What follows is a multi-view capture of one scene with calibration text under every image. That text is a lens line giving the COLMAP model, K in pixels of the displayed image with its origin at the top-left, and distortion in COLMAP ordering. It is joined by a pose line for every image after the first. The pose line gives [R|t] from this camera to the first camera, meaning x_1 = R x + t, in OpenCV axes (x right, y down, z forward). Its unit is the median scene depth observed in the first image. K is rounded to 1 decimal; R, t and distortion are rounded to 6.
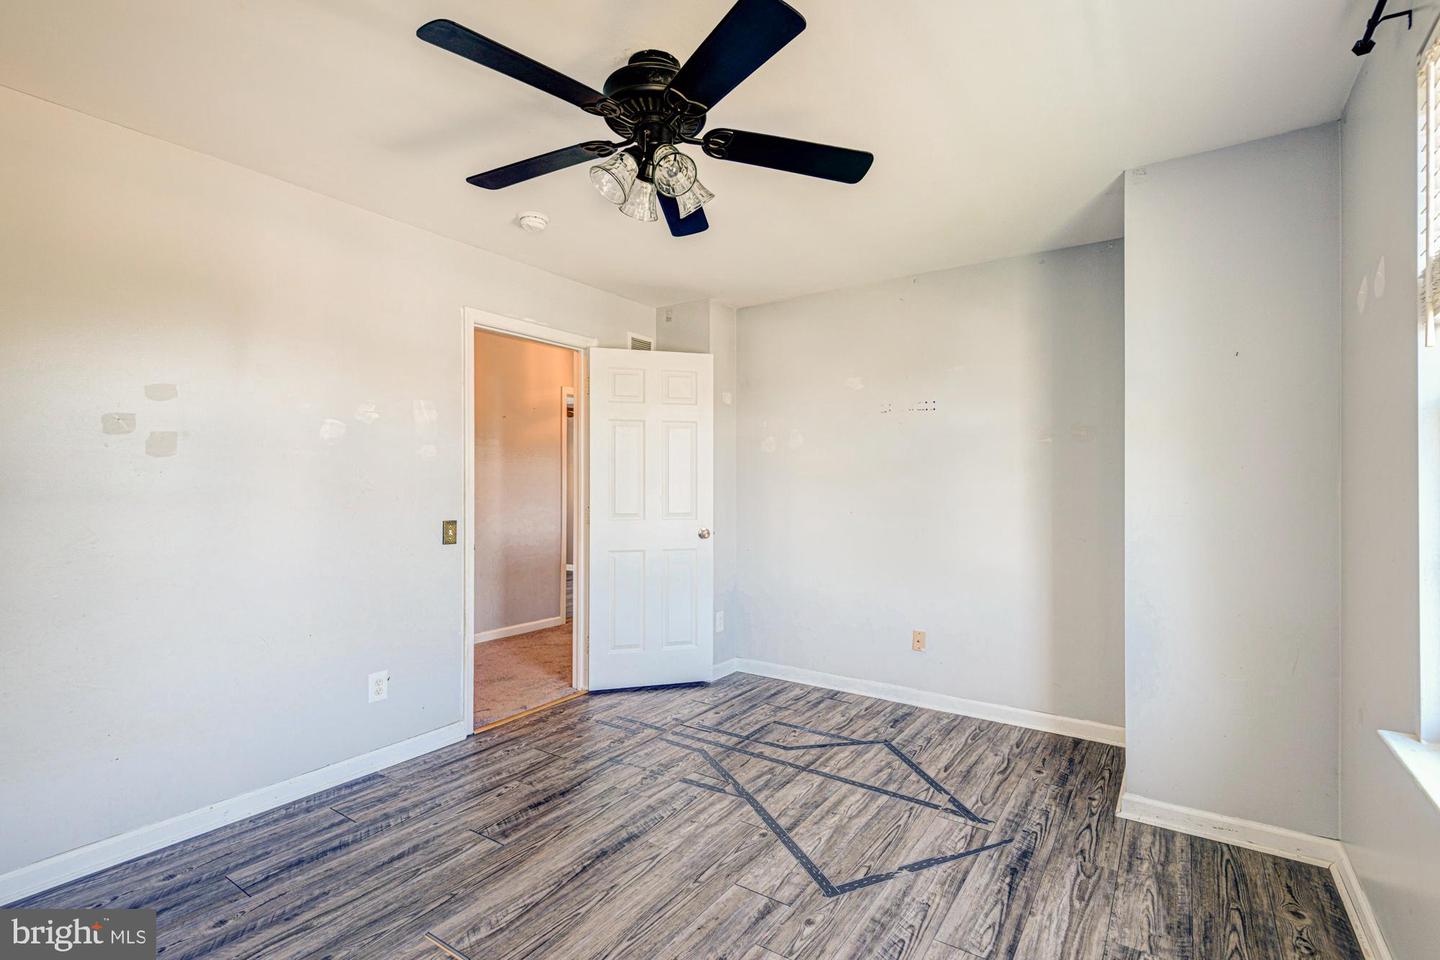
lens RADIAL K [[660.4, 0, 728.3], [0, 660.4, 482.8], [0, 0, 1]] dist [0.016888, -0.007052]
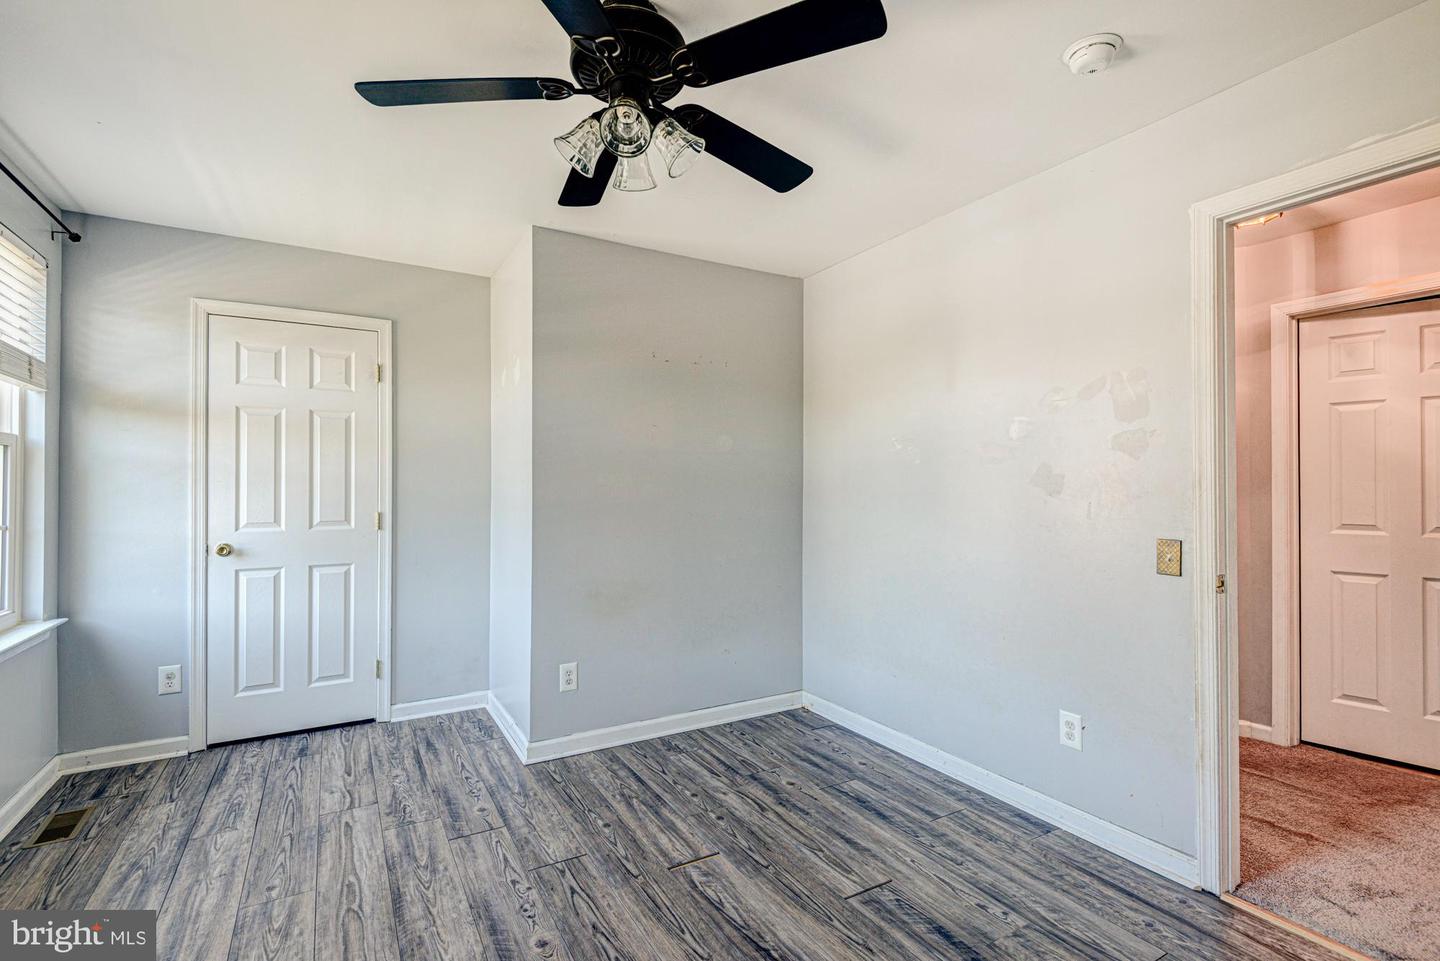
lens RADIAL K [[660.4, 0, 718.2], [0, 660.4, 484.9], [0, 0, 1]] dist [0.016888, -0.007052]
pose [[-0.430233, -0.004000, -0.902709, 0.479205], [0.005086, 0.999964, -0.006855, 0.005866], [0.902703, -0.007540, -0.430197, 1.125105]]
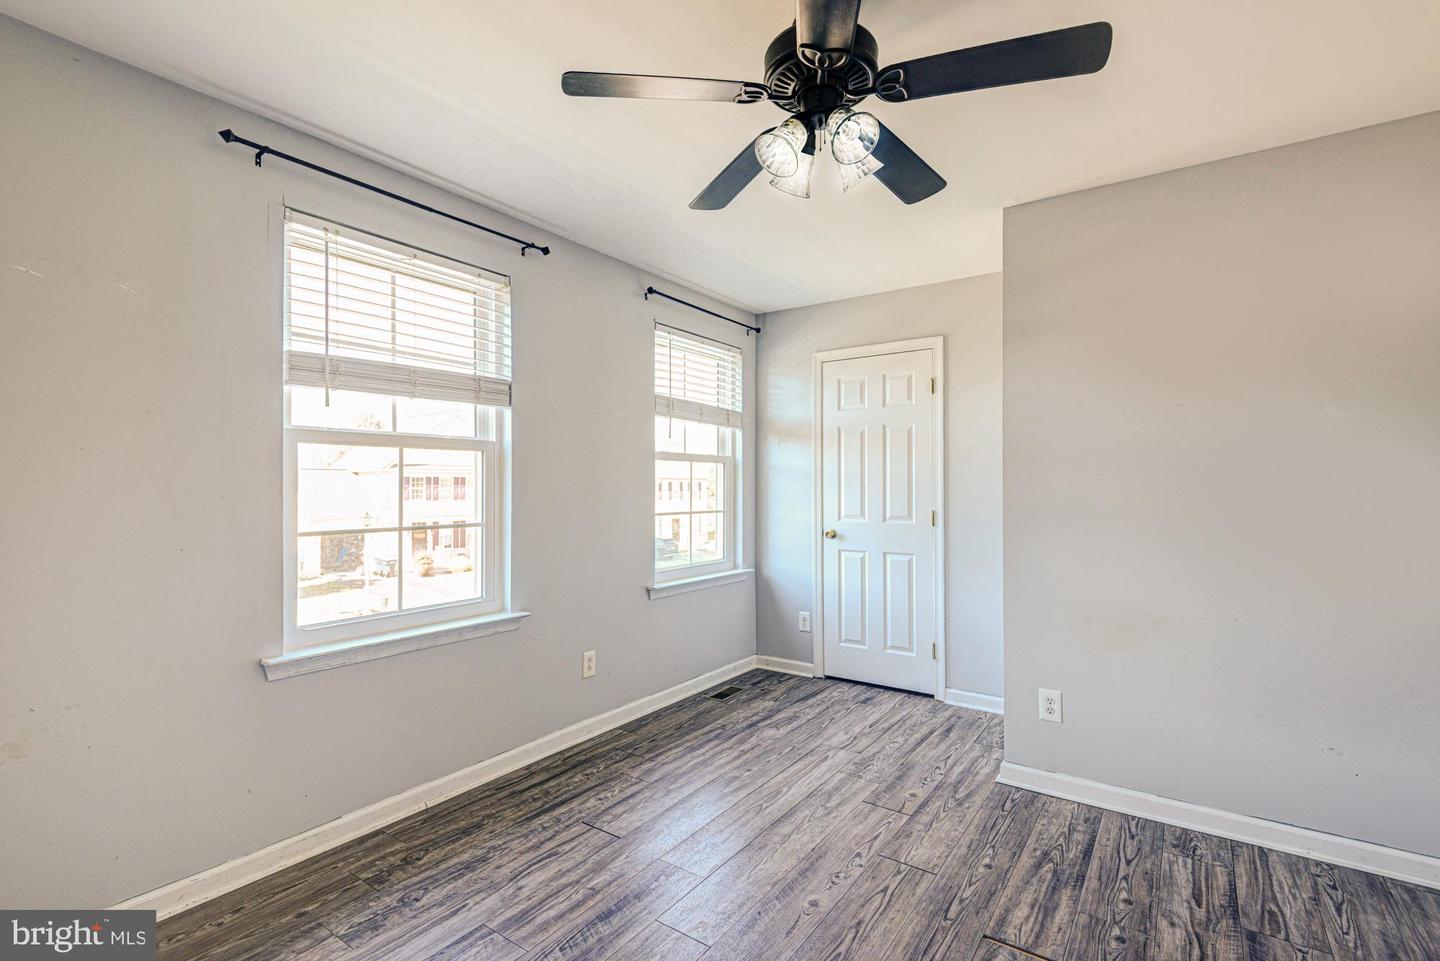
lens RADIAL K [[660.4, 0, 714.1], [0, 660.4, 480.9], [0, 0, 1]] dist [0.016888, -0.007052]
pose [[-0.999968, -0.002775, 0.007489, 0.028947], [-0.002877, 0.999902, -0.013702, 0.003603], [-0.007450, -0.013723, -0.999878, 1.436883]]
